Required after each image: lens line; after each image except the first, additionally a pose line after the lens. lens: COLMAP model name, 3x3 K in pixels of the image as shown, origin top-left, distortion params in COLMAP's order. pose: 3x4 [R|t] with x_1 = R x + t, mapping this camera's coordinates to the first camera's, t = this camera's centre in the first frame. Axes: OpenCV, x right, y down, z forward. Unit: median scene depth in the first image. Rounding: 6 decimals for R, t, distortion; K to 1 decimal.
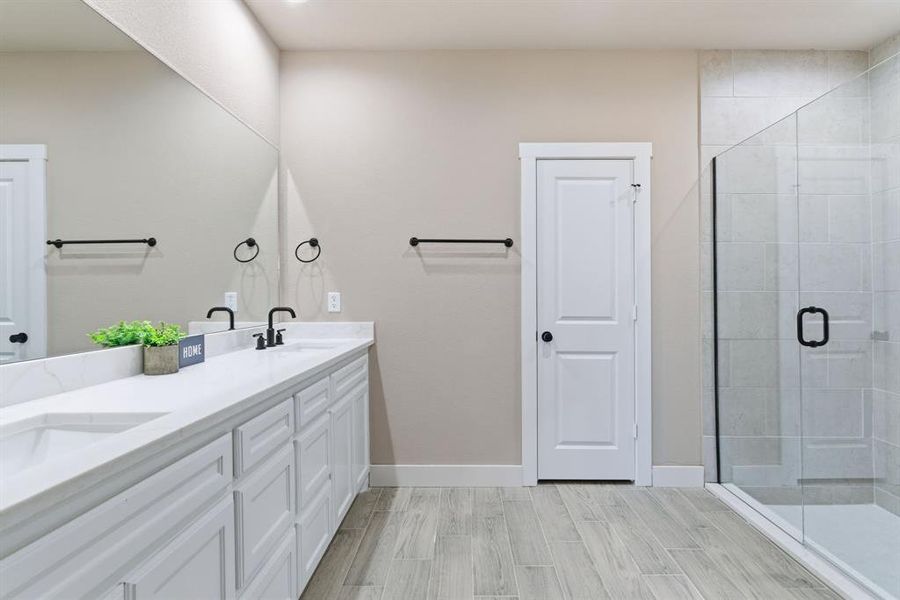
lens RADIAL K [[405.3, 0, 475.4], [0, 405.3, 302.2], [0, 0, 1]] dist [-0.004880, 0.003267]
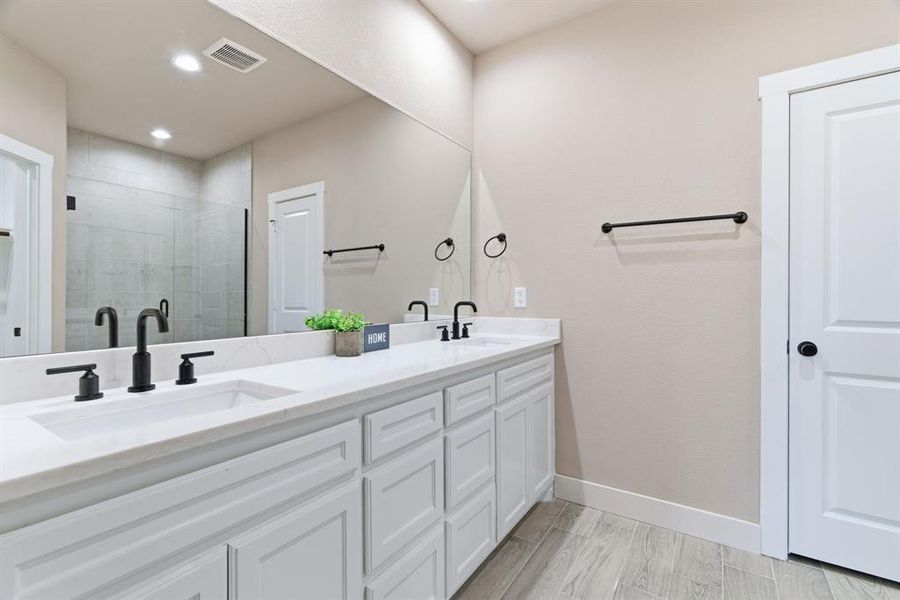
lens RADIAL K [[405.3, 0, 454.7], [0, 405.3, 300.7], [0, 0, 1]] dist [-0.004880, 0.003267]
pose [[0.835525, 0.007735, -0.549397, 0.055821], [-0.008346, 0.999964, 0.001386, 0.008121], [0.549388, 0.003427, 0.835560, 0.103963]]
